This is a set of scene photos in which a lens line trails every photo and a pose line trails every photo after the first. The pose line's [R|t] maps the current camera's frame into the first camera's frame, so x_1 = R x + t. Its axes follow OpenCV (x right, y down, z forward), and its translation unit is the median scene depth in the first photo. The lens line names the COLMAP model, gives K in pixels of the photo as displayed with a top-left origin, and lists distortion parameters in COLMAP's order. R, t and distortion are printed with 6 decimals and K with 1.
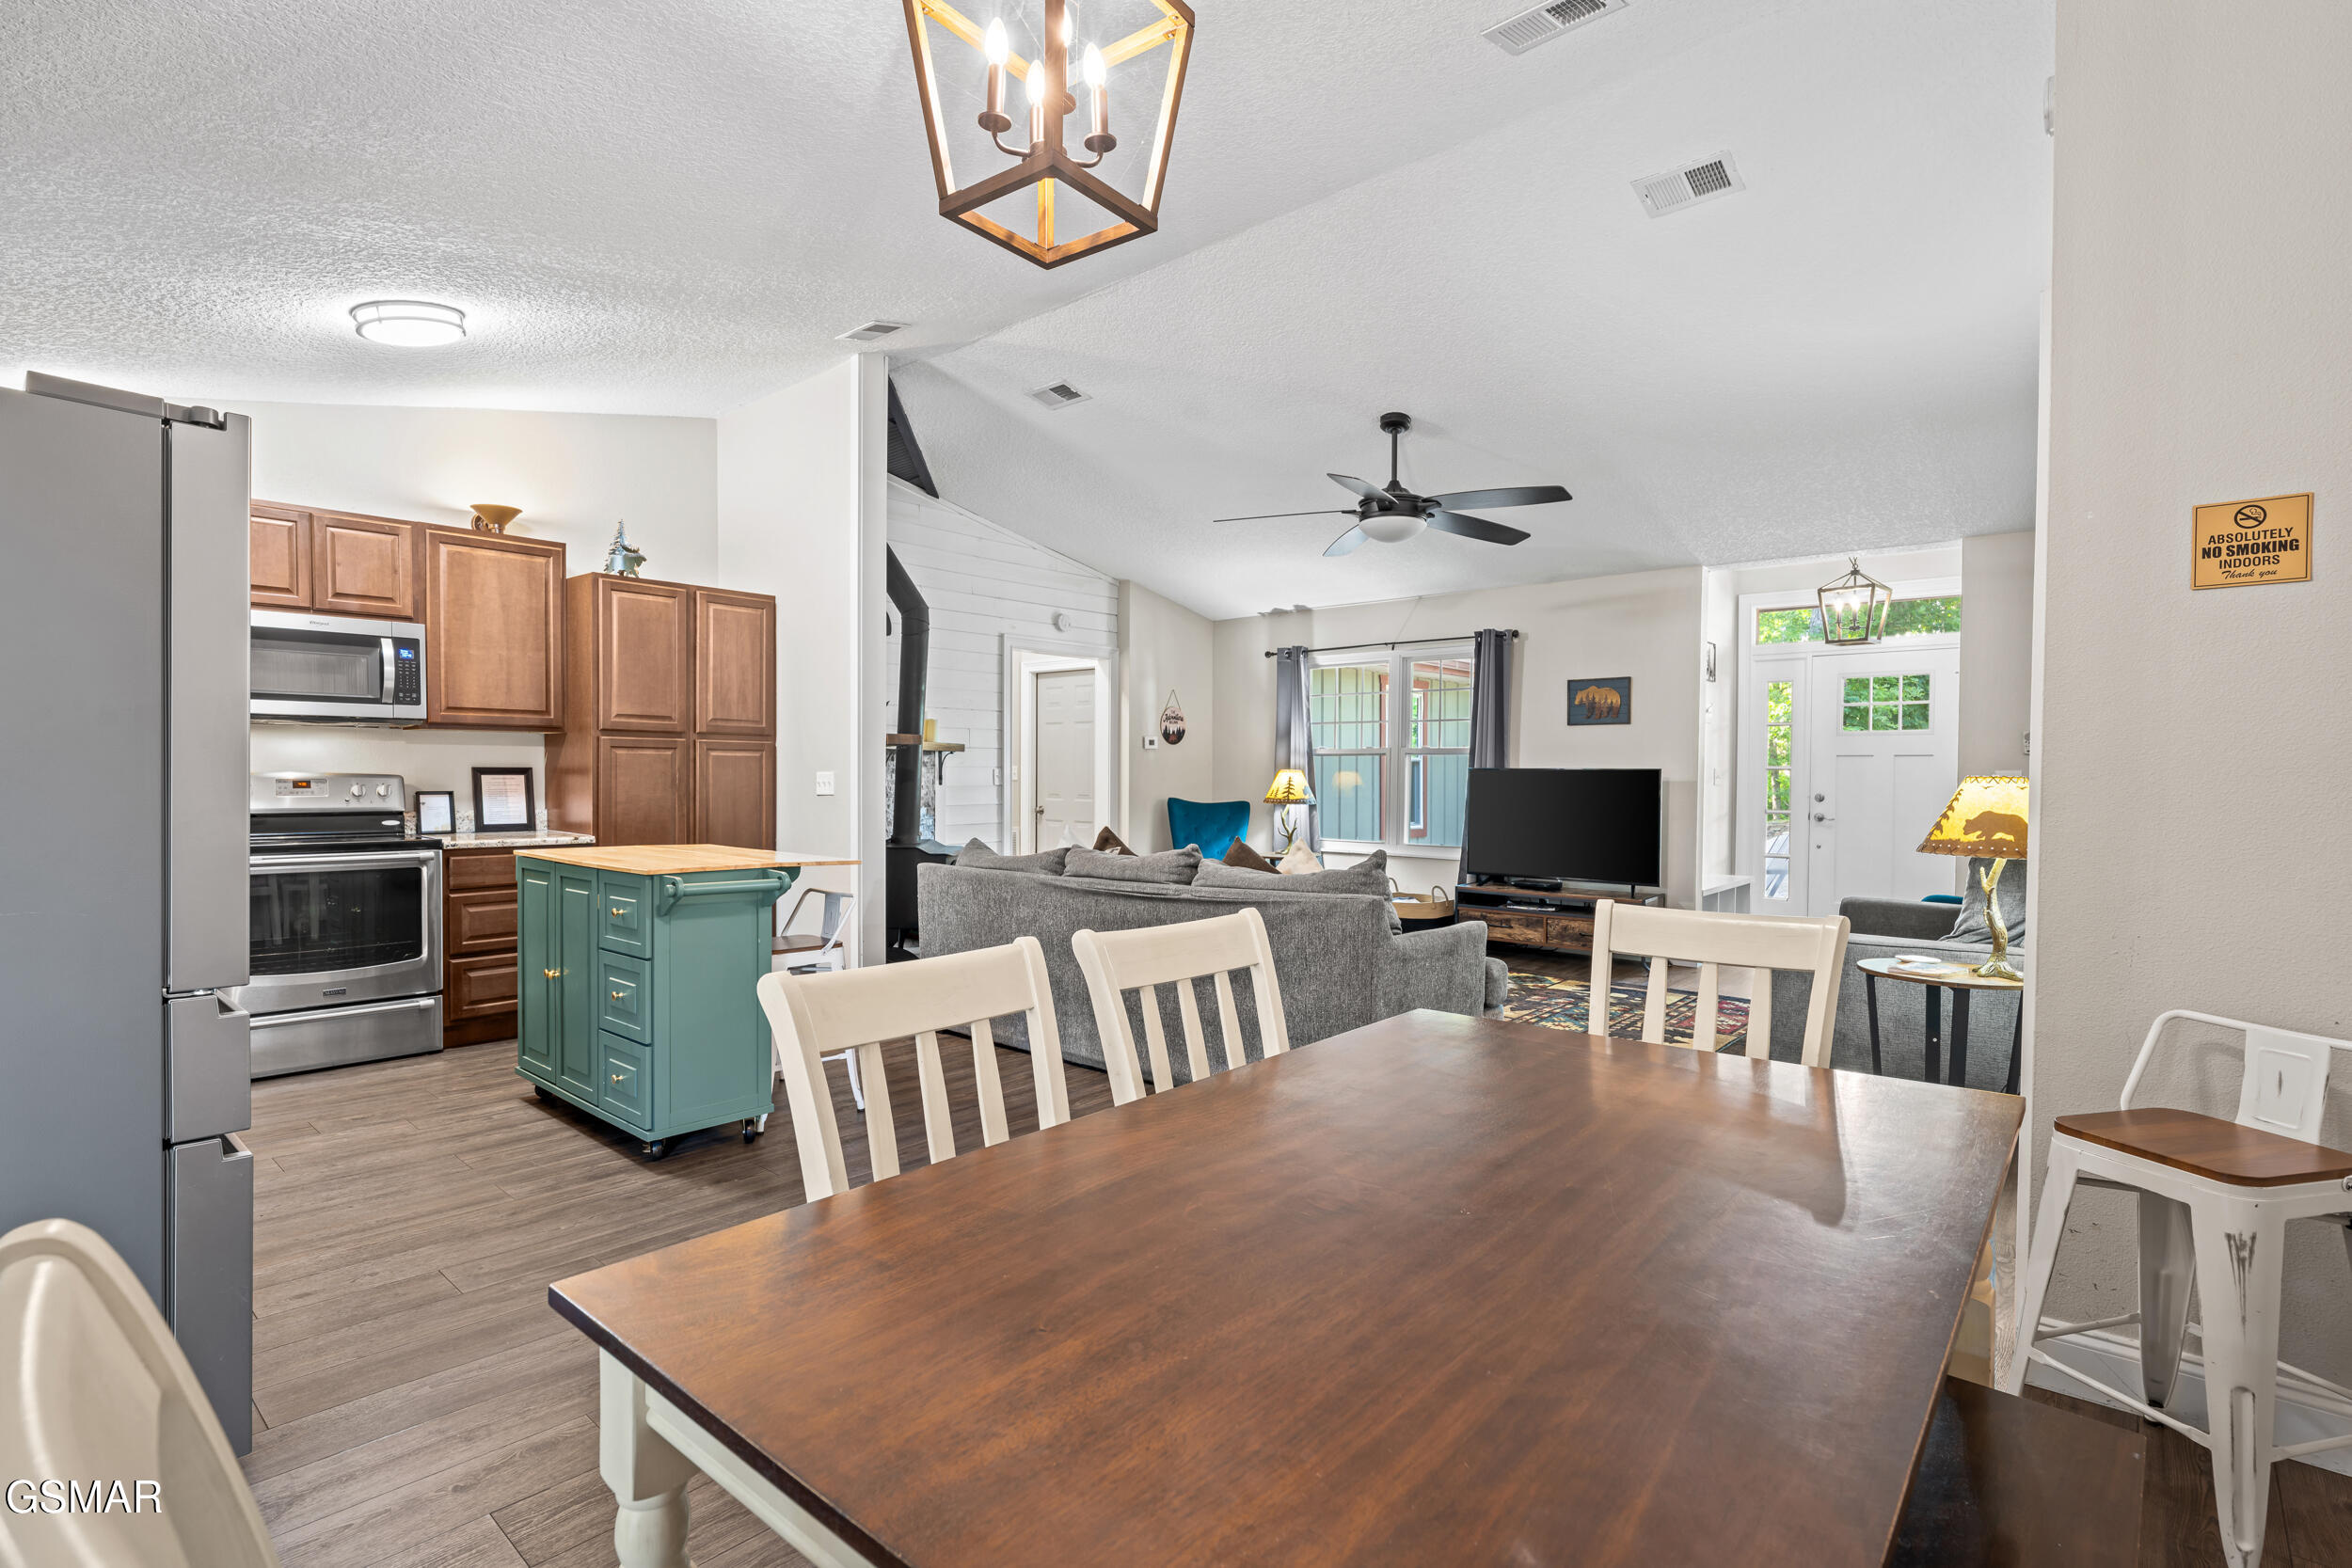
lens RADIAL K [[1122.1, 0, 1175.5], [0, 1122.1, 784.4], [0, 0, 1]] dist [0.002031, 0.000173]
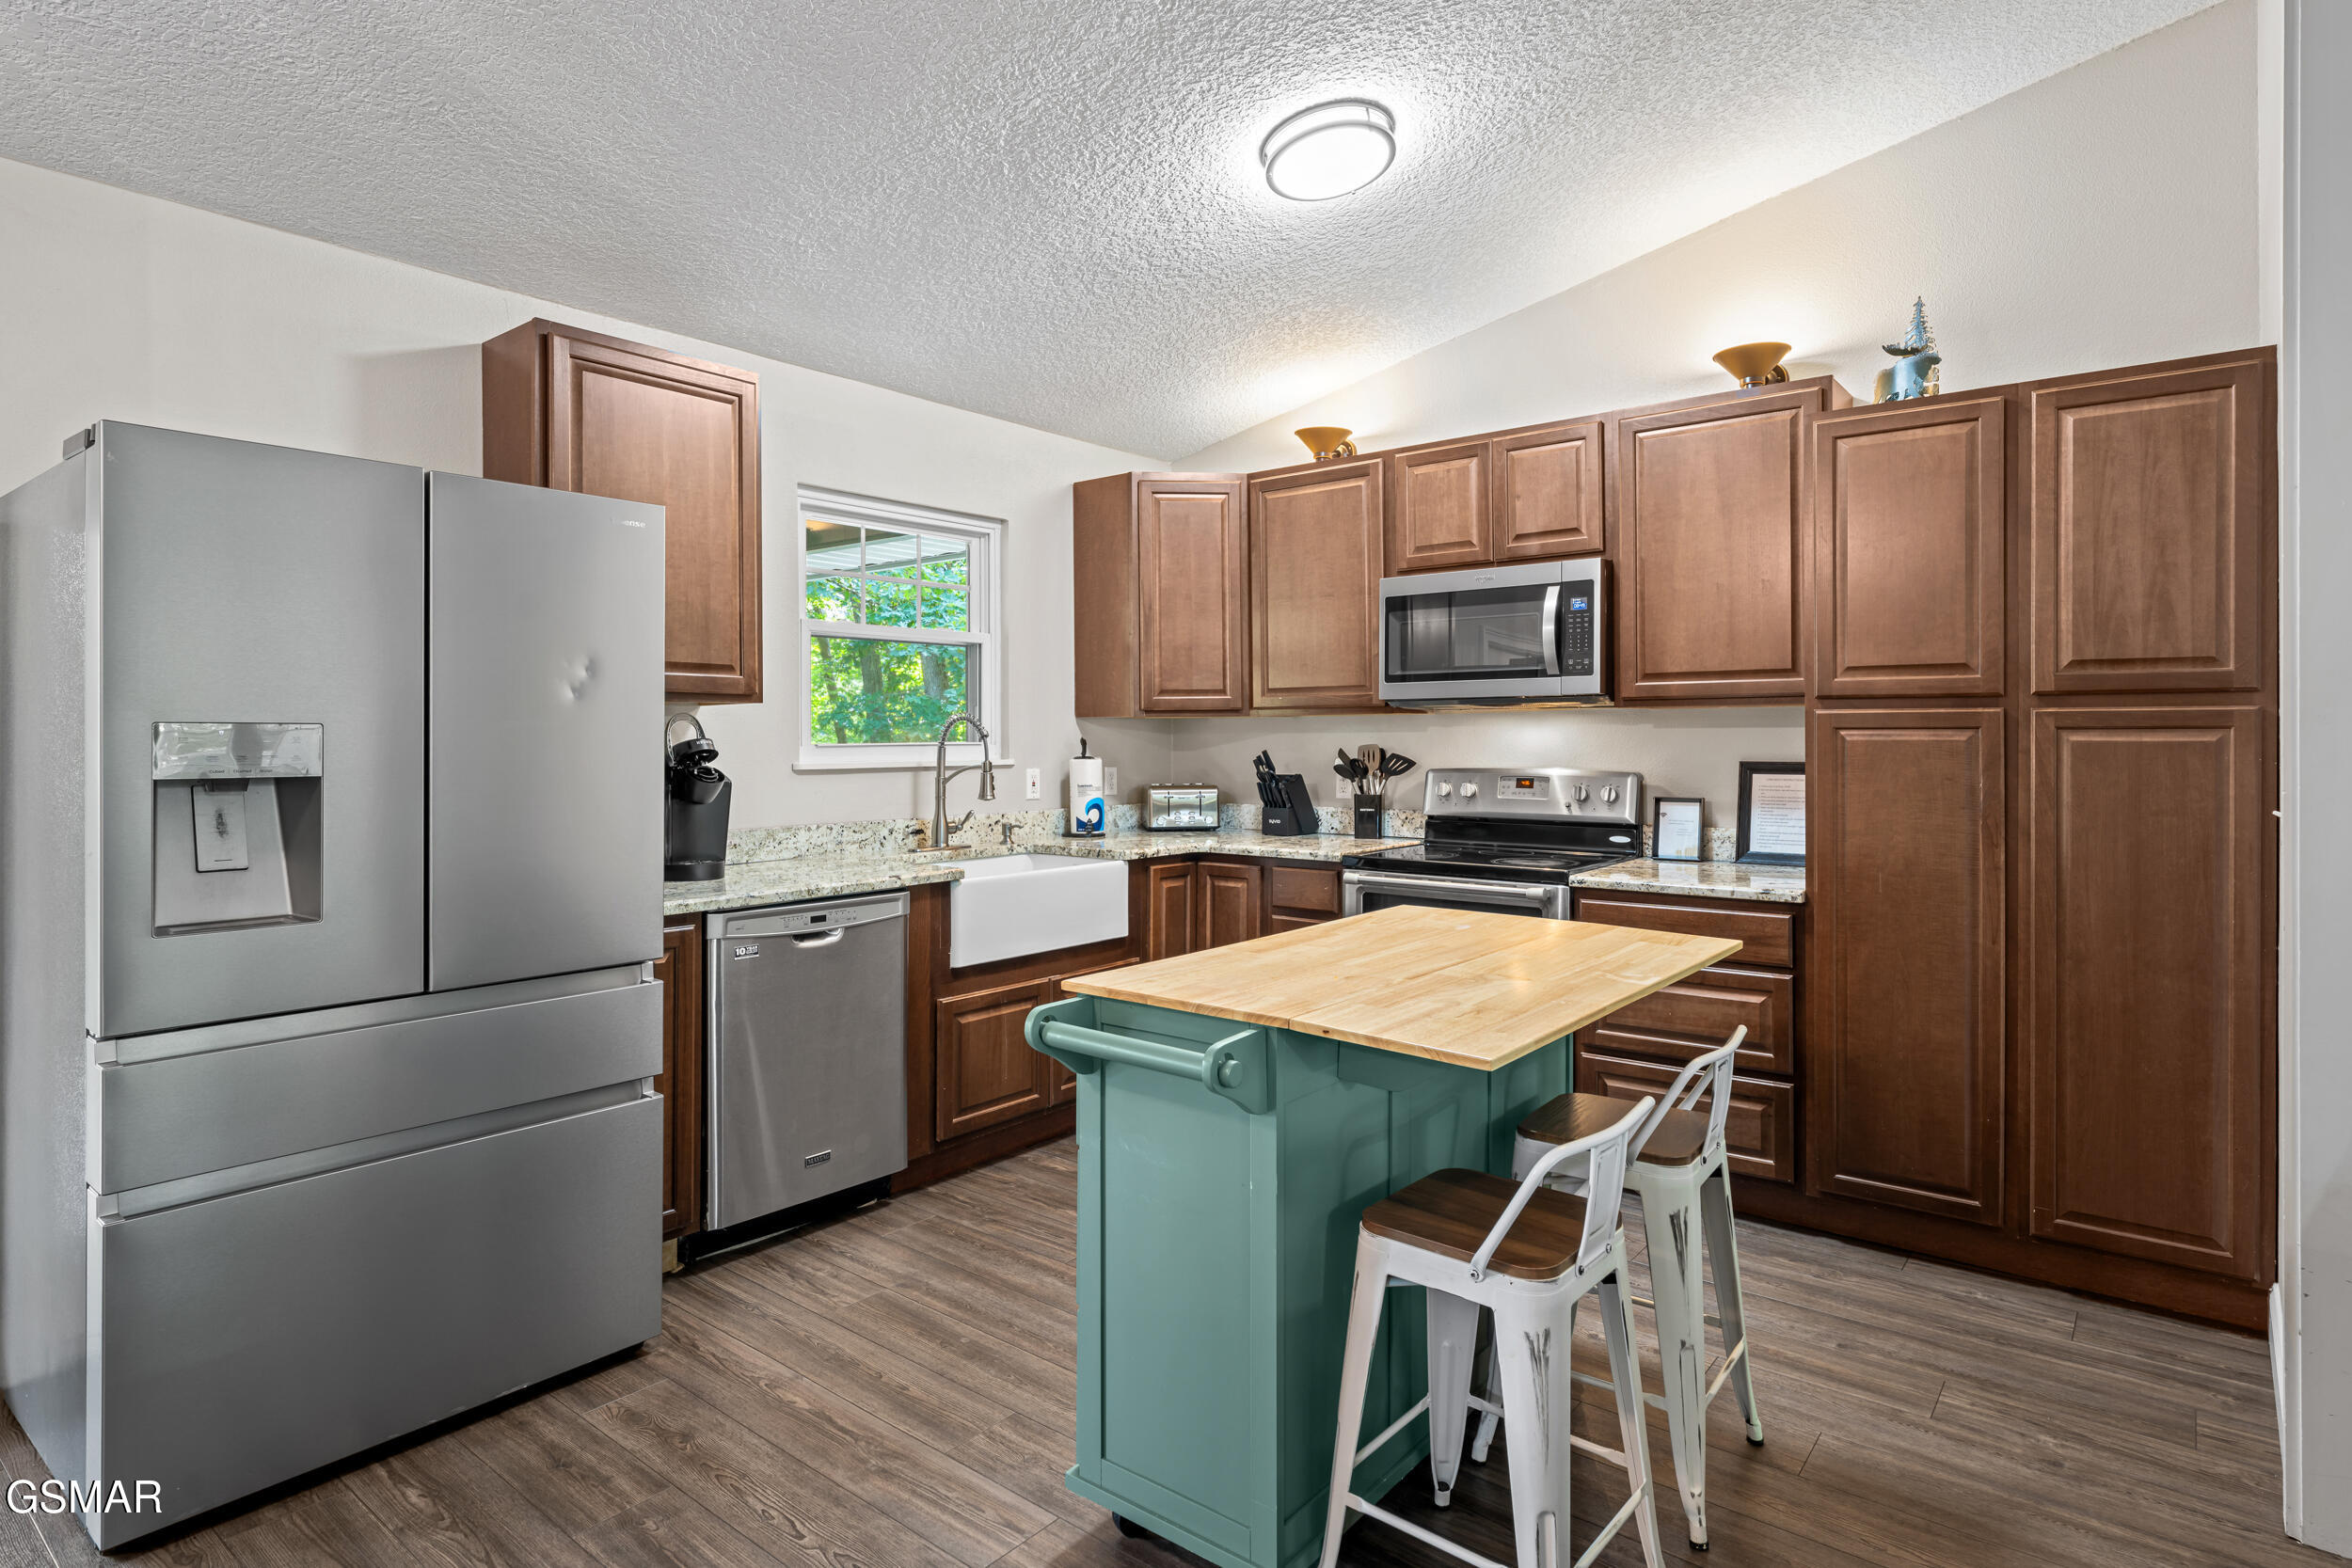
lens RADIAL K [[1251.8, 0, 1195.8], [0, 1251.8, 734.9], [0, 0, 1]] dist [0.003188, -0.000004]
pose [[0.029080, -0.004464, -0.999567, 0.086873], [-0.005632, 0.999973, -0.004630, -0.025374], [0.999561, 0.005764, 0.029054, 0.659811]]
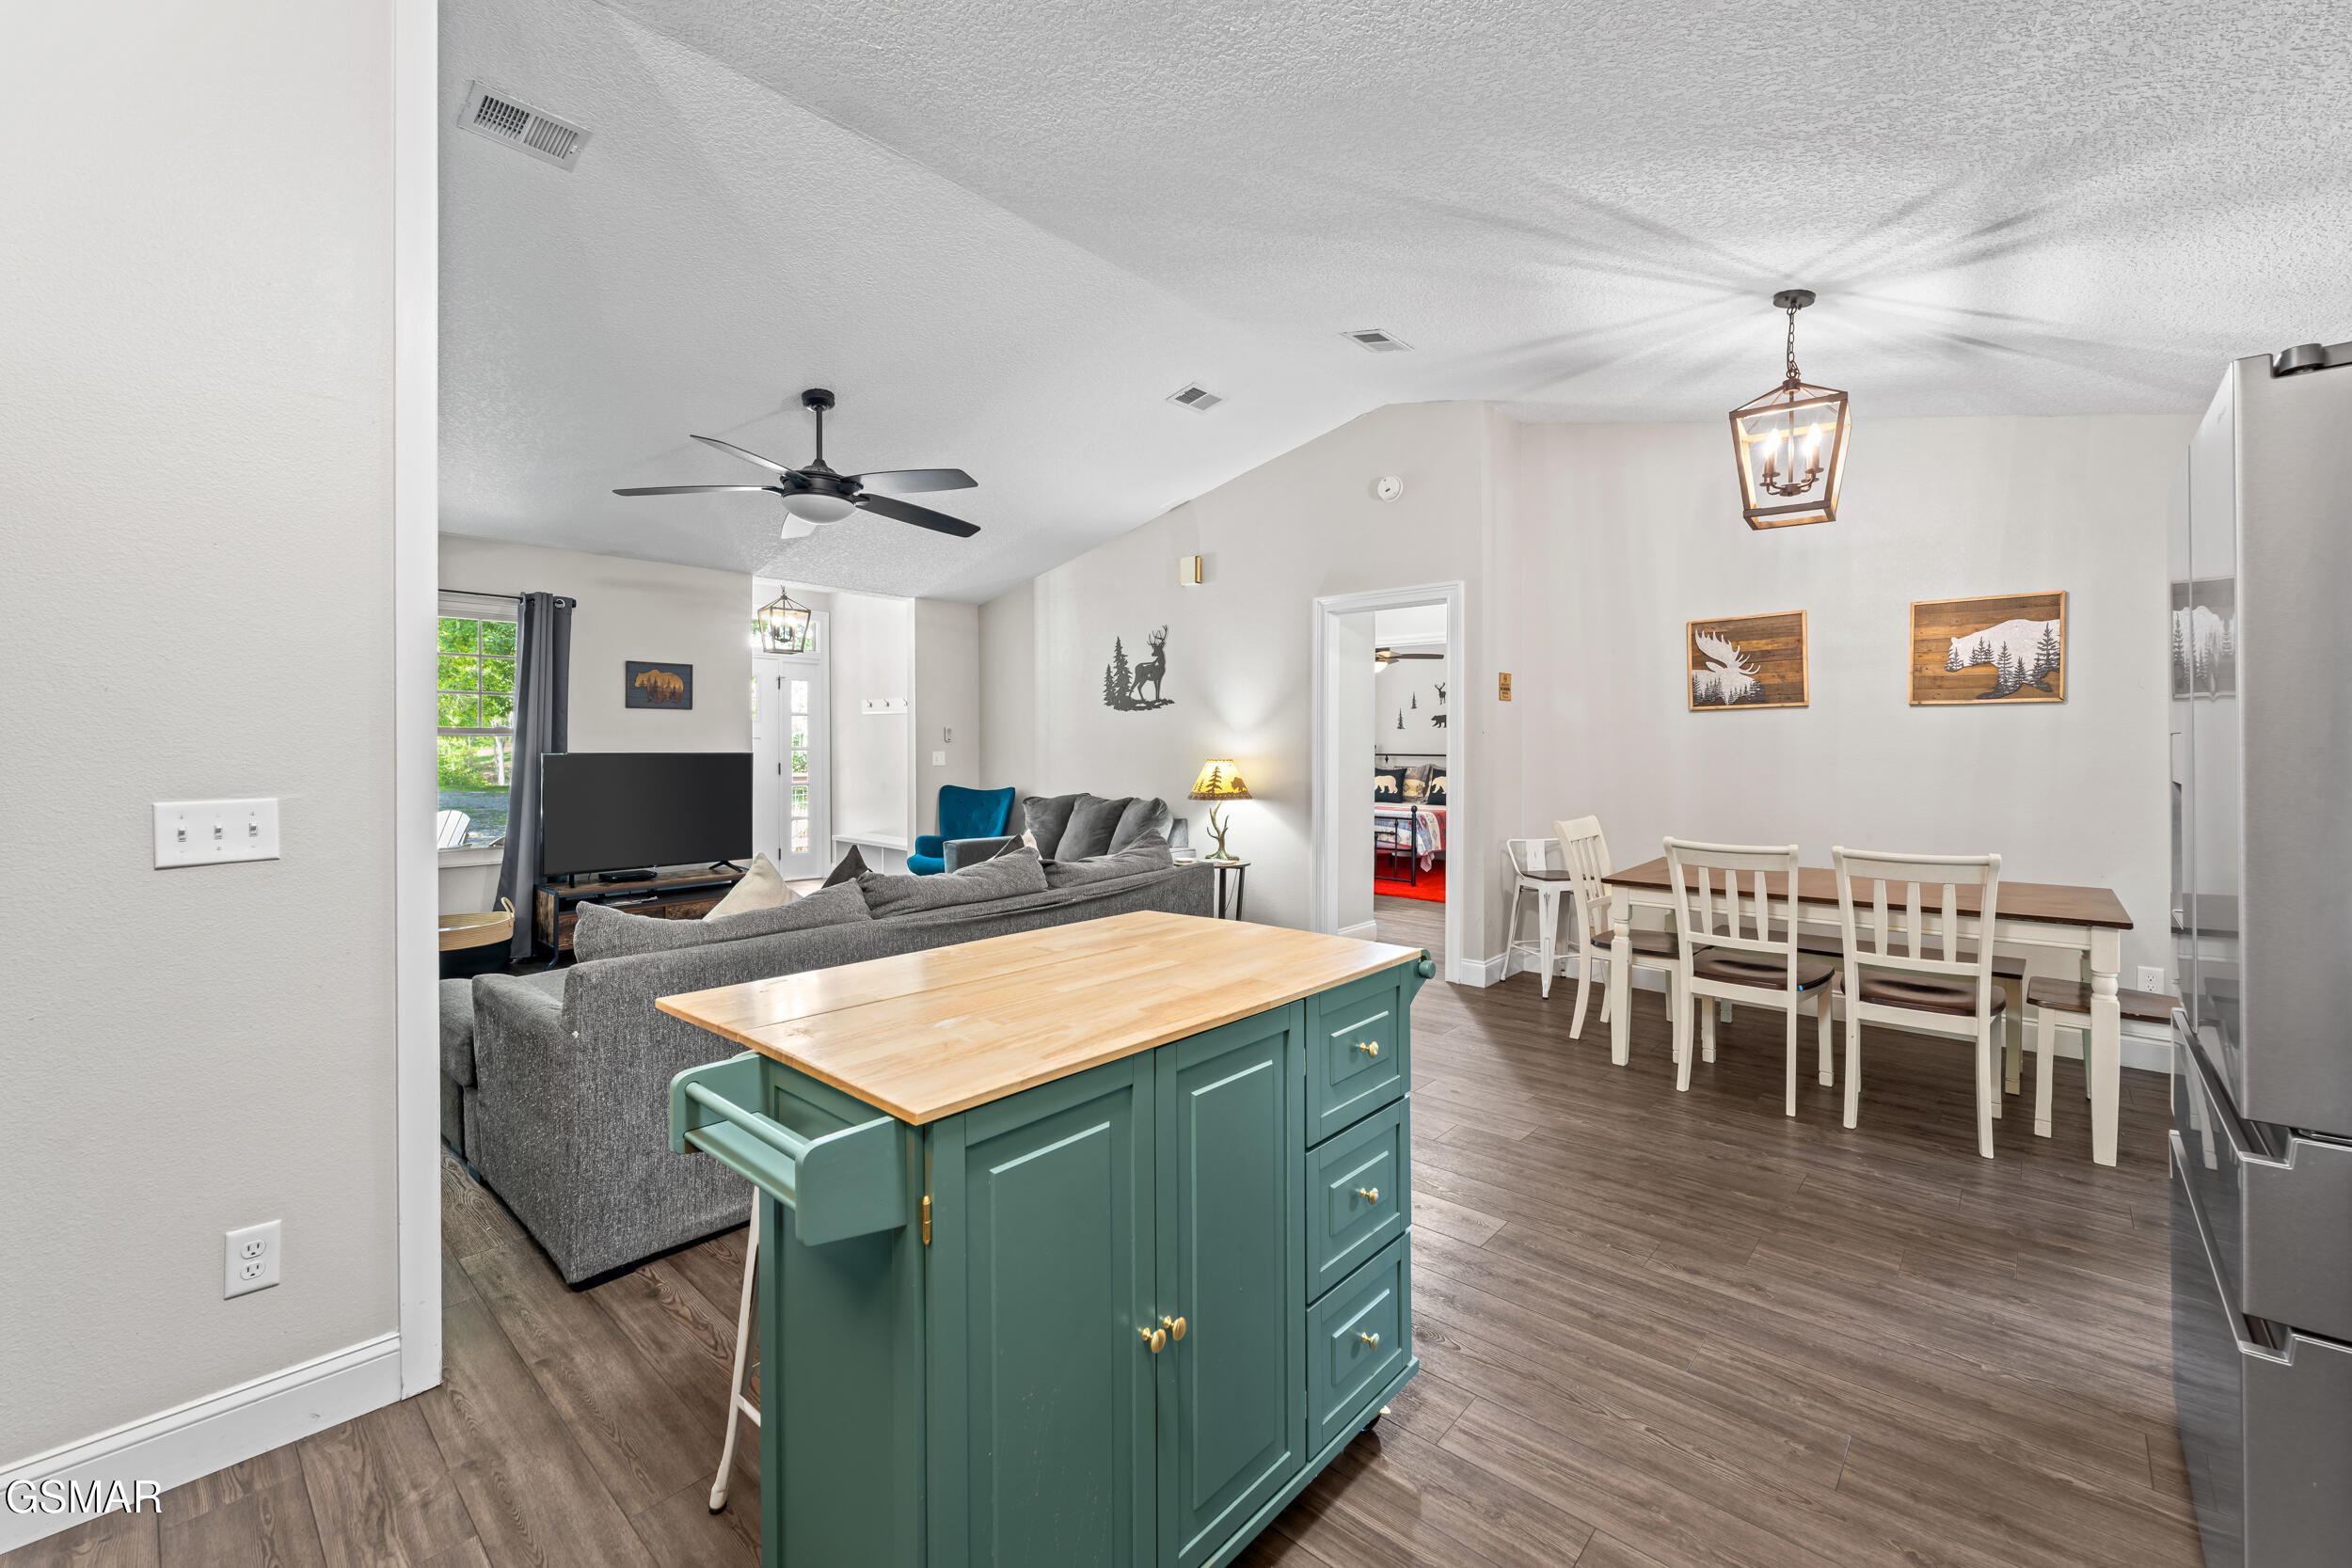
lens RADIAL K [[948.9, 0, 1192.1], [0, 948.9, 750.5], [0, 0, 1]] dist [-0.016041, -0.000132]
pose [[0.016383, -0.011019, 0.999805, -0.636496], [0.008023, 0.999909, 0.010888, -0.029532], [-0.999834, 0.007843, 0.016470, 0.707919]]
